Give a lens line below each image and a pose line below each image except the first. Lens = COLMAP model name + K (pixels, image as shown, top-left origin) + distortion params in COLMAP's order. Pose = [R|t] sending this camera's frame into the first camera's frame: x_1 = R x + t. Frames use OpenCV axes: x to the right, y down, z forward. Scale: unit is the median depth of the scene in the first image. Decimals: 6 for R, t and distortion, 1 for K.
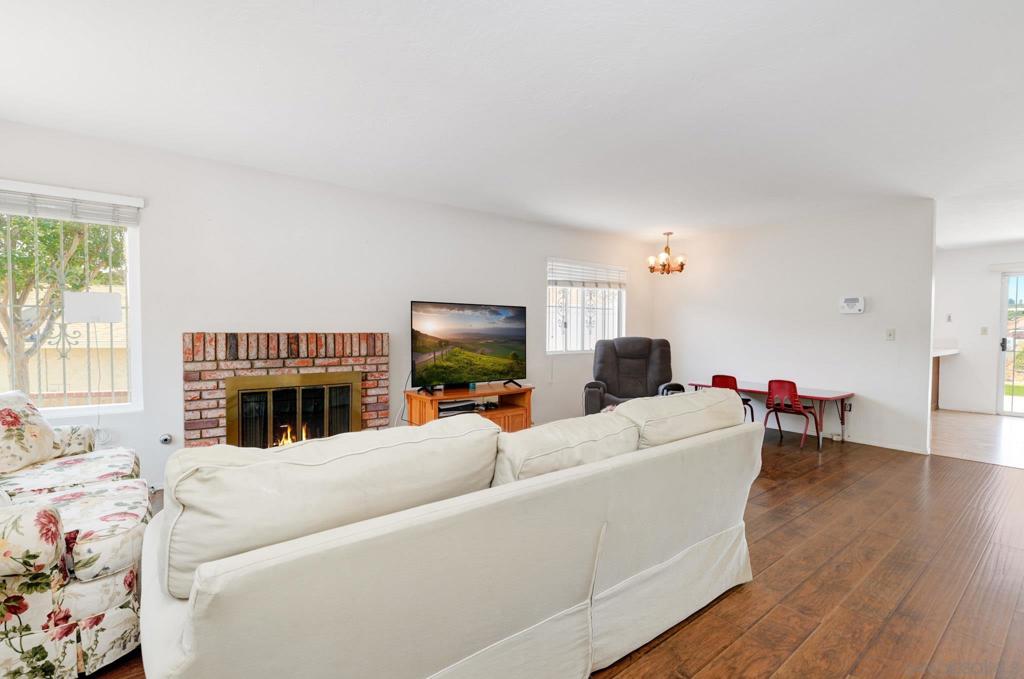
lens RADIAL K [[468.1, 0, 512.0], [0, 468.1, 339.5], [0, 0, 1]] dist [-0.002305, 0.000029]
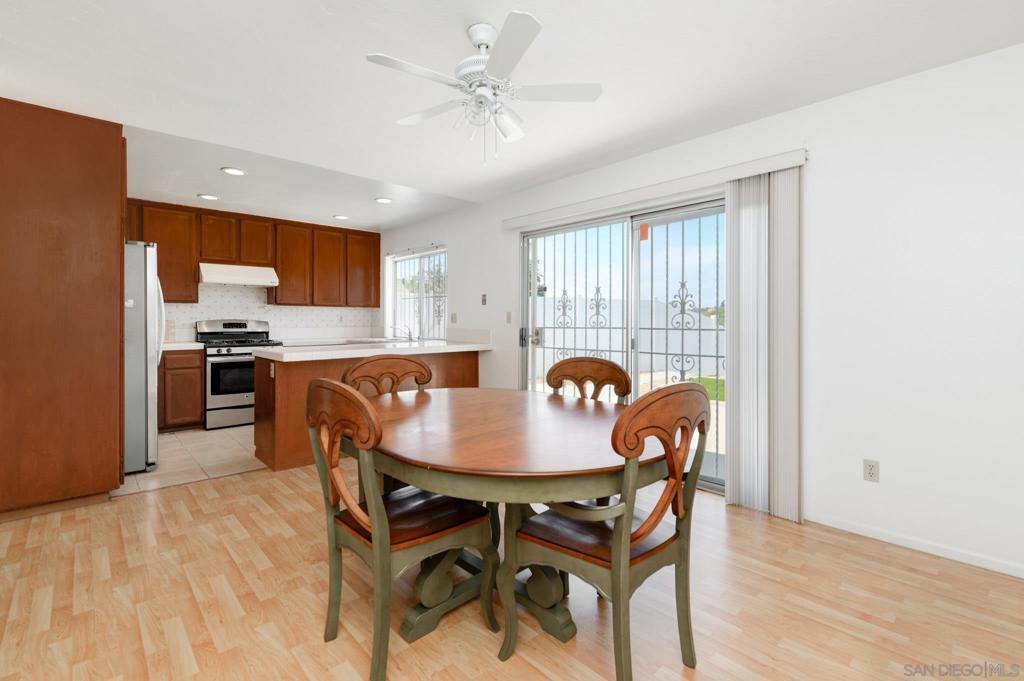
lens RADIAL K [[470.8, 0, 533.2], [0, 470.8, 321.8], [0, 0, 1]] dist [0.001378, 0.000219]
pose [[0.995241, -0.006256, 0.097245, 1.562714], [0.008226, 0.999769, -0.019872, 0.002183], [-0.097098, 0.020578, 0.995062, 0.501351]]
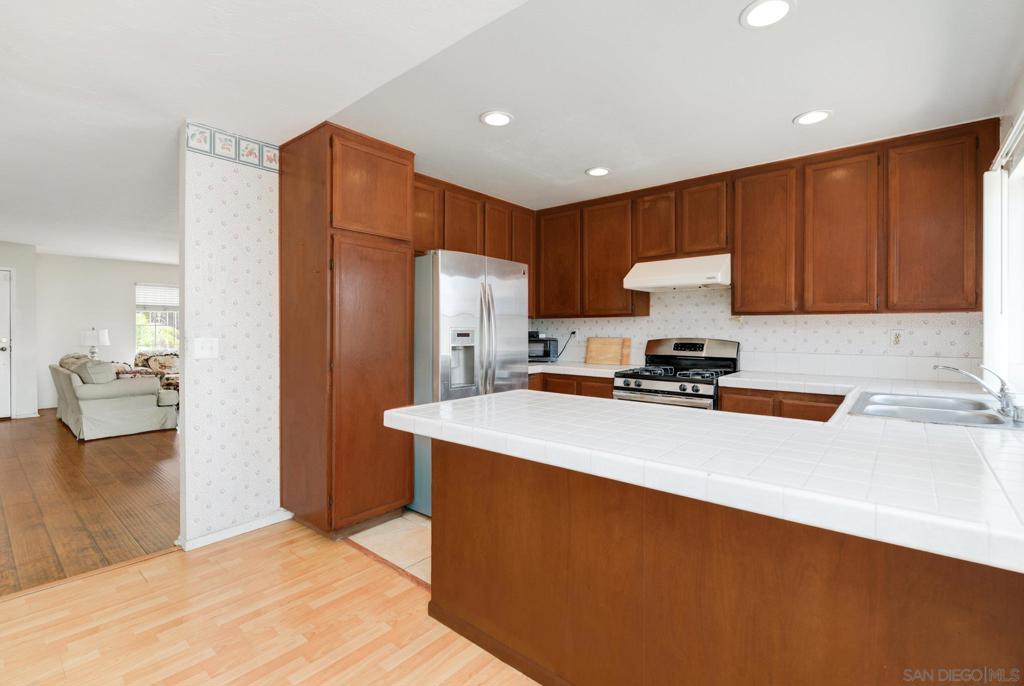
lens RADIAL K [[460.6, 0, 509.5], [0, 460.6, 333.0], [0, 0, 1]] dist [-0.001781, -0.000681]
pose [[0.191421, 0.000327, -0.981508, 1.660939], [-0.022168, 0.999746, -0.003991, -0.036104], [0.981258, 0.022522, 0.191380, 1.387059]]
